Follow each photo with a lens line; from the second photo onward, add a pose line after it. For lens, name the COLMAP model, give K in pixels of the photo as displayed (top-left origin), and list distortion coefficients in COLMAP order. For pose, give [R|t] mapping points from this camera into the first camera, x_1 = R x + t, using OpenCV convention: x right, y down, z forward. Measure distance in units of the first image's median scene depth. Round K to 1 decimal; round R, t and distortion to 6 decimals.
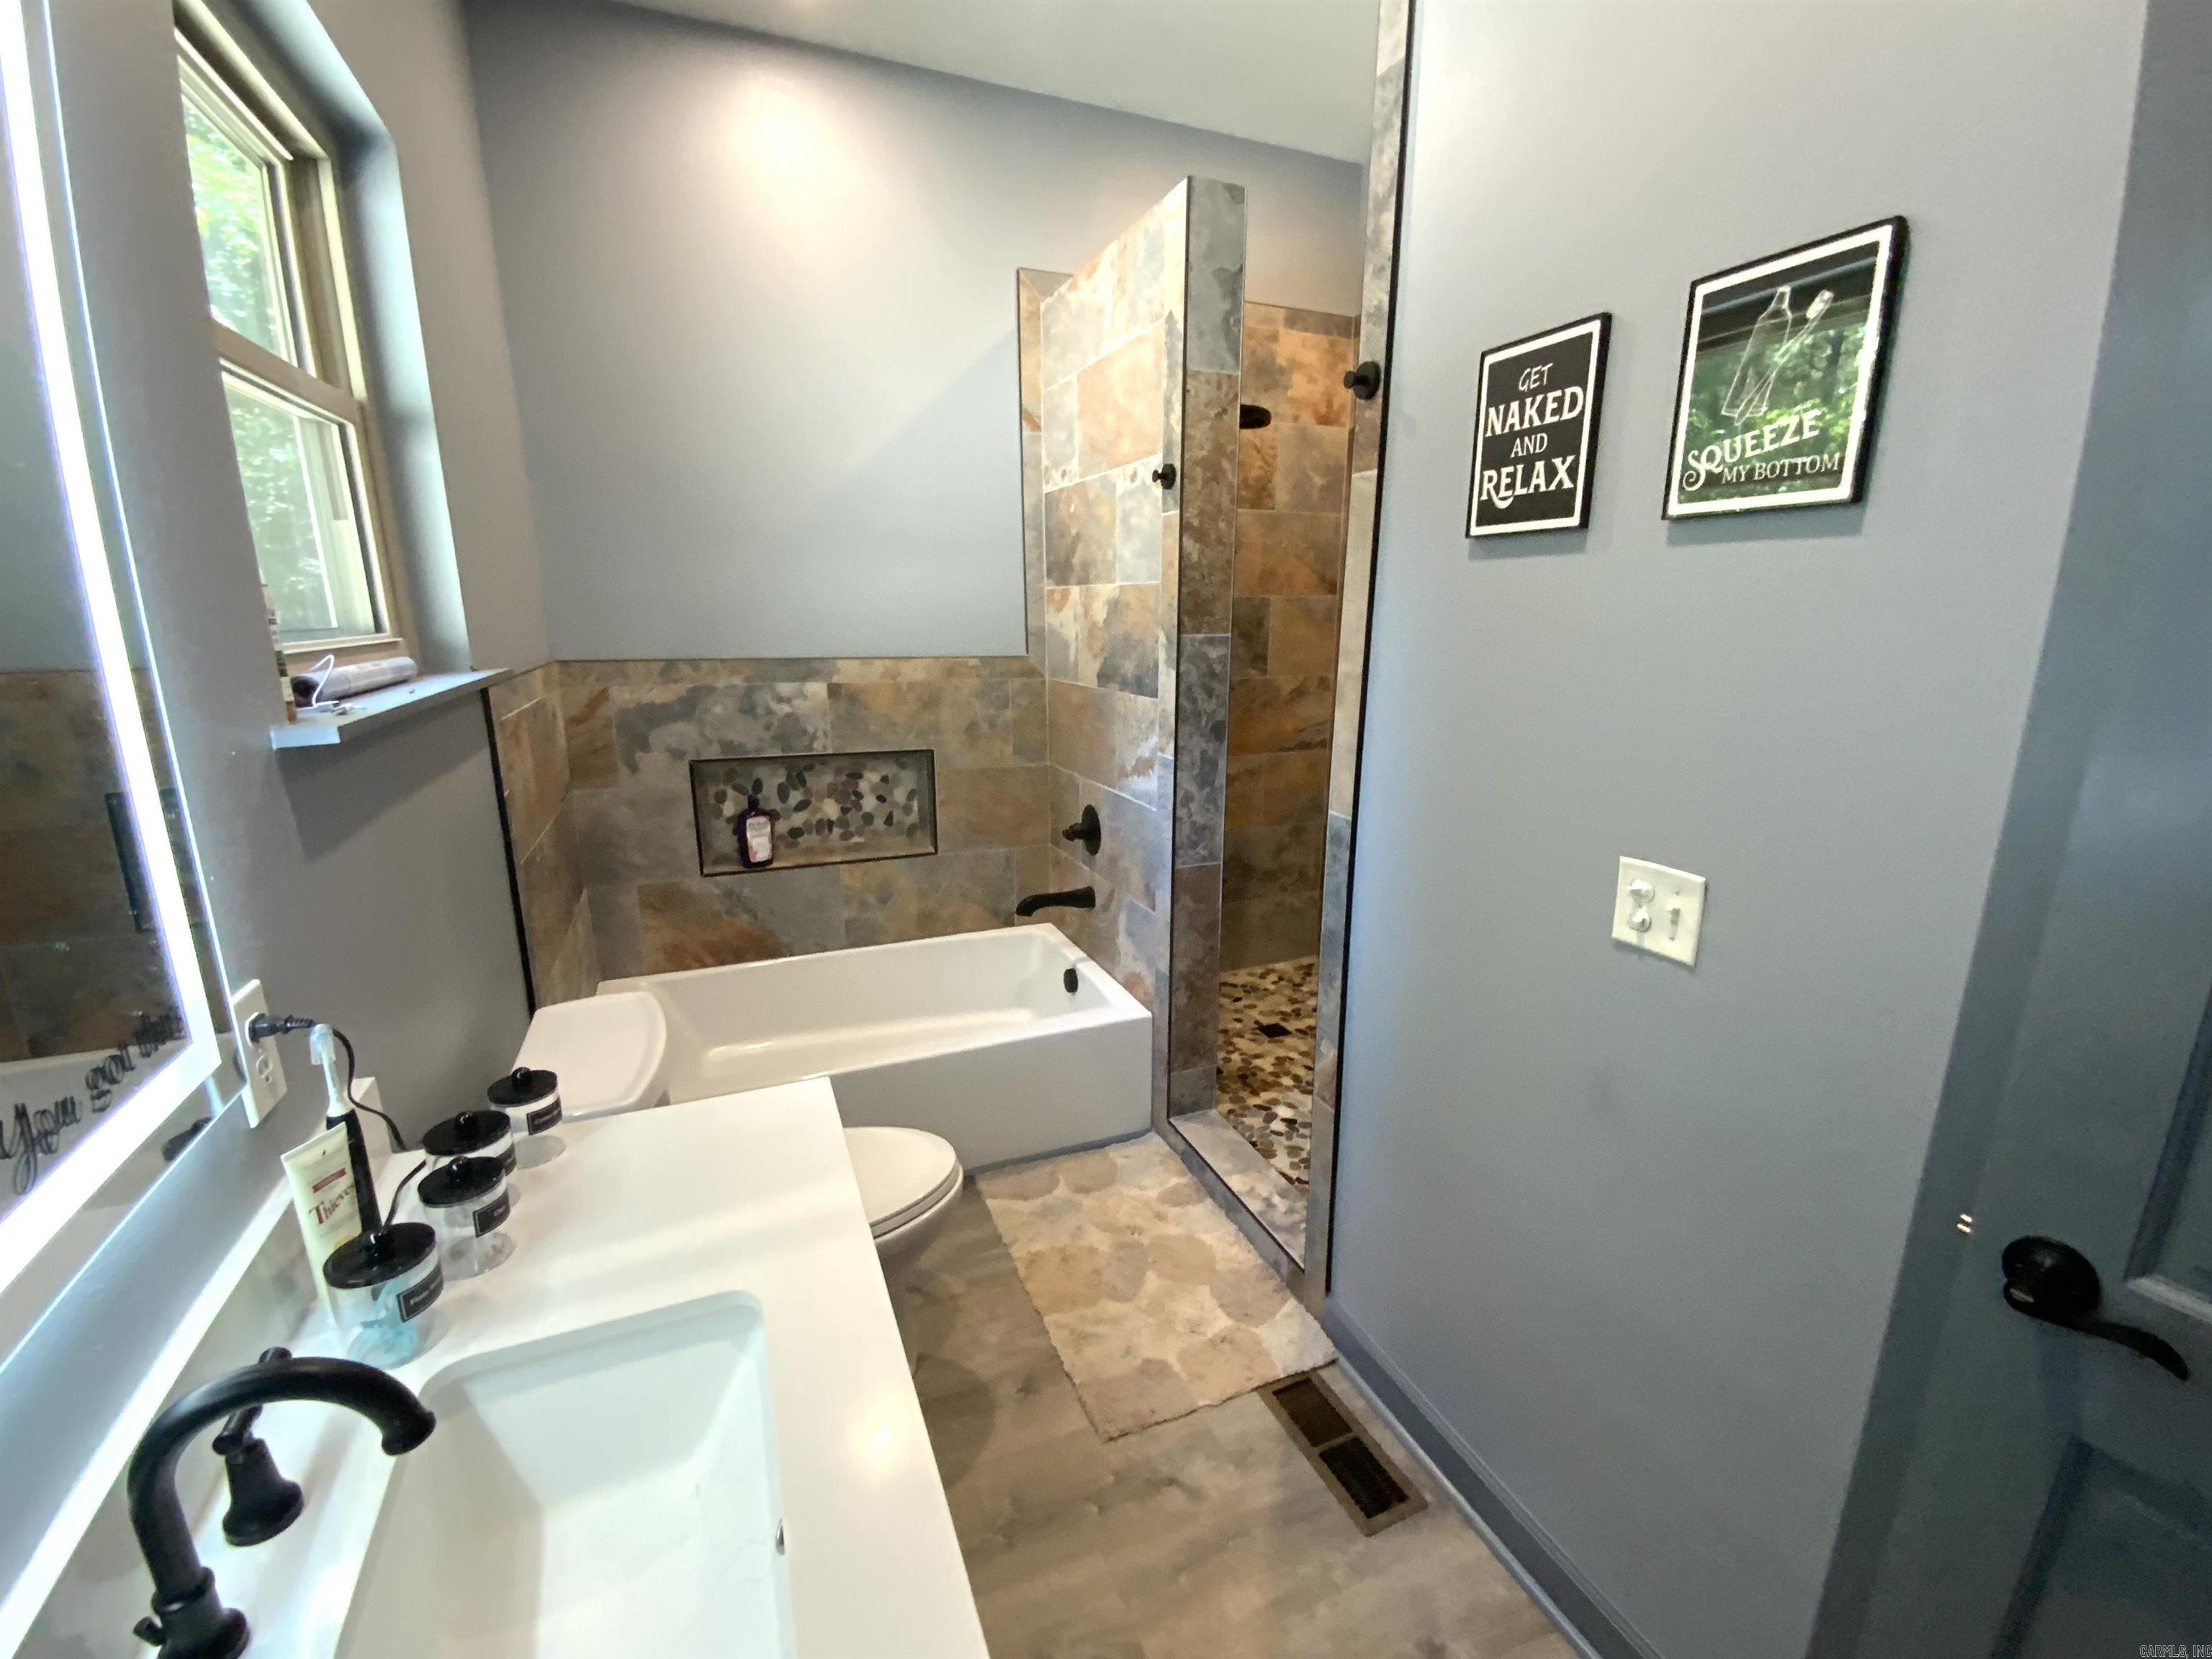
lens RADIAL K [[907.1, 0, 1106.0], [0, 907.1, 829.5], [0, 0, 1]] dist [0.012552, -0.015796]
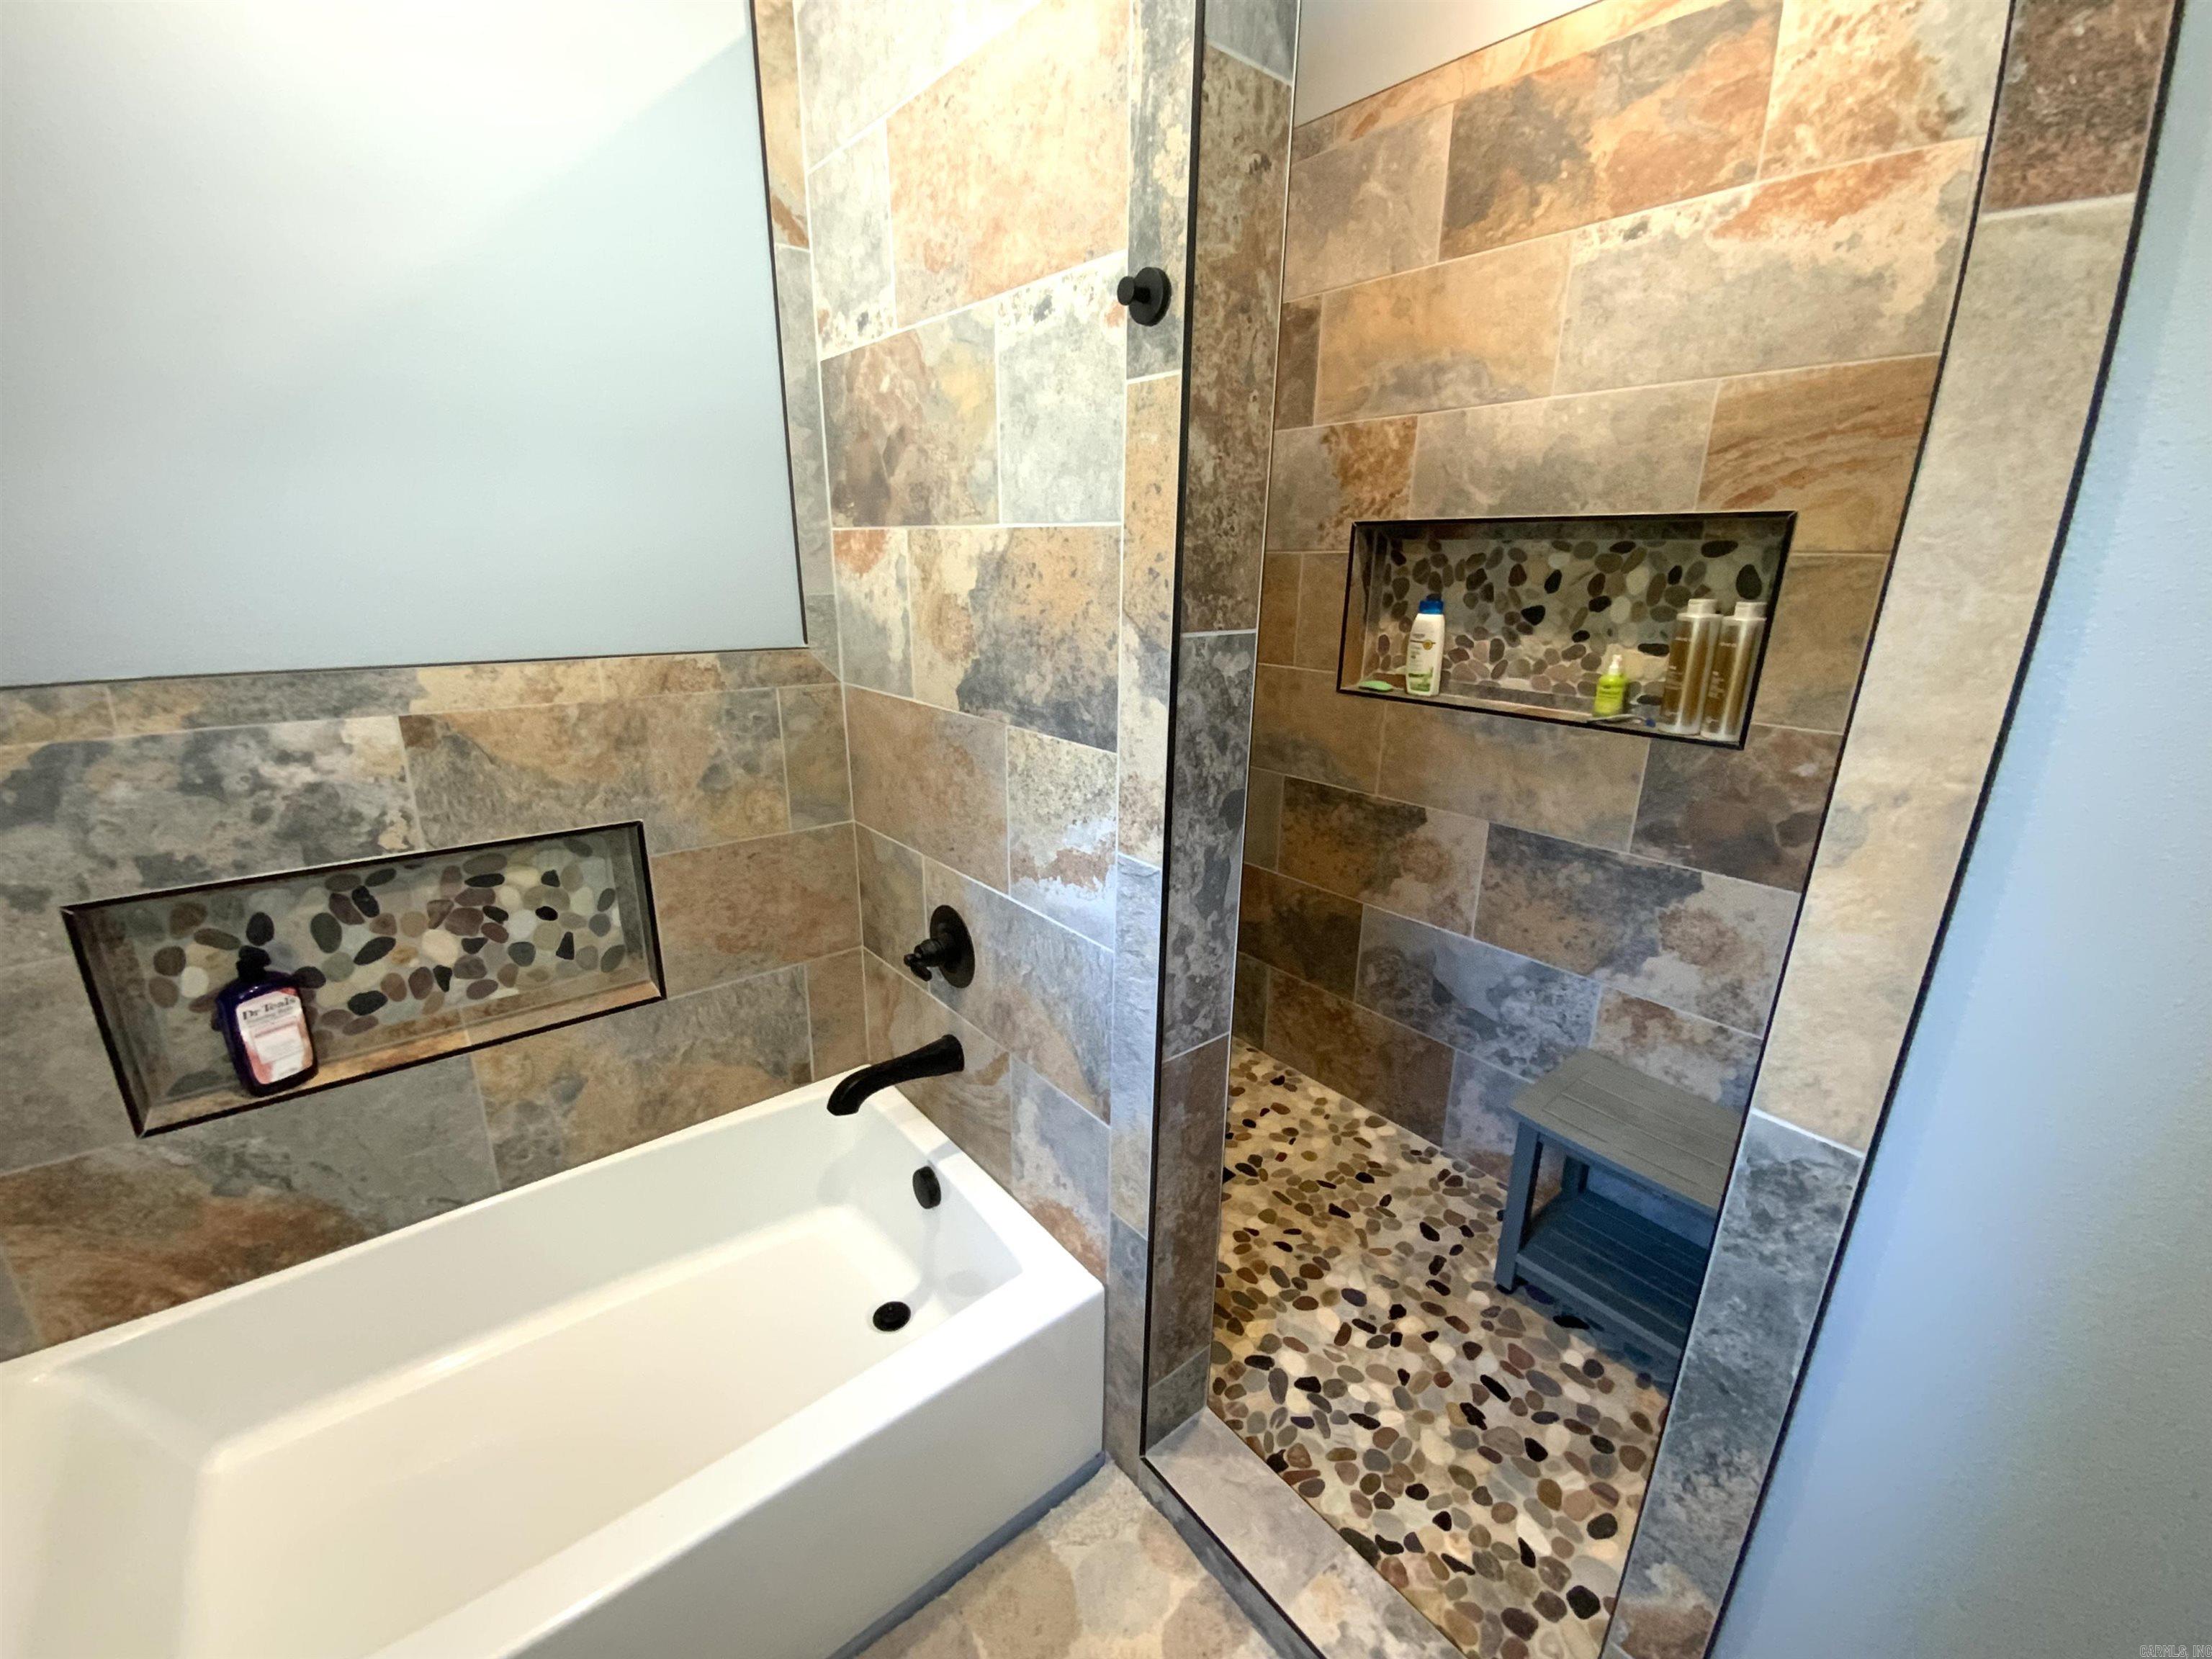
lens RADIAL K [[907.1, 0, 1106.0], [0, 907.1, 829.5], [0, 0, 1]] dist [0.012552, -0.015796]
pose [[0.957433, -0.070768, 0.279847, -0.082715], [0.054753, 0.996405, 0.064648, -0.113339], [-0.283416, -0.046574, 0.957865, 0.423645]]
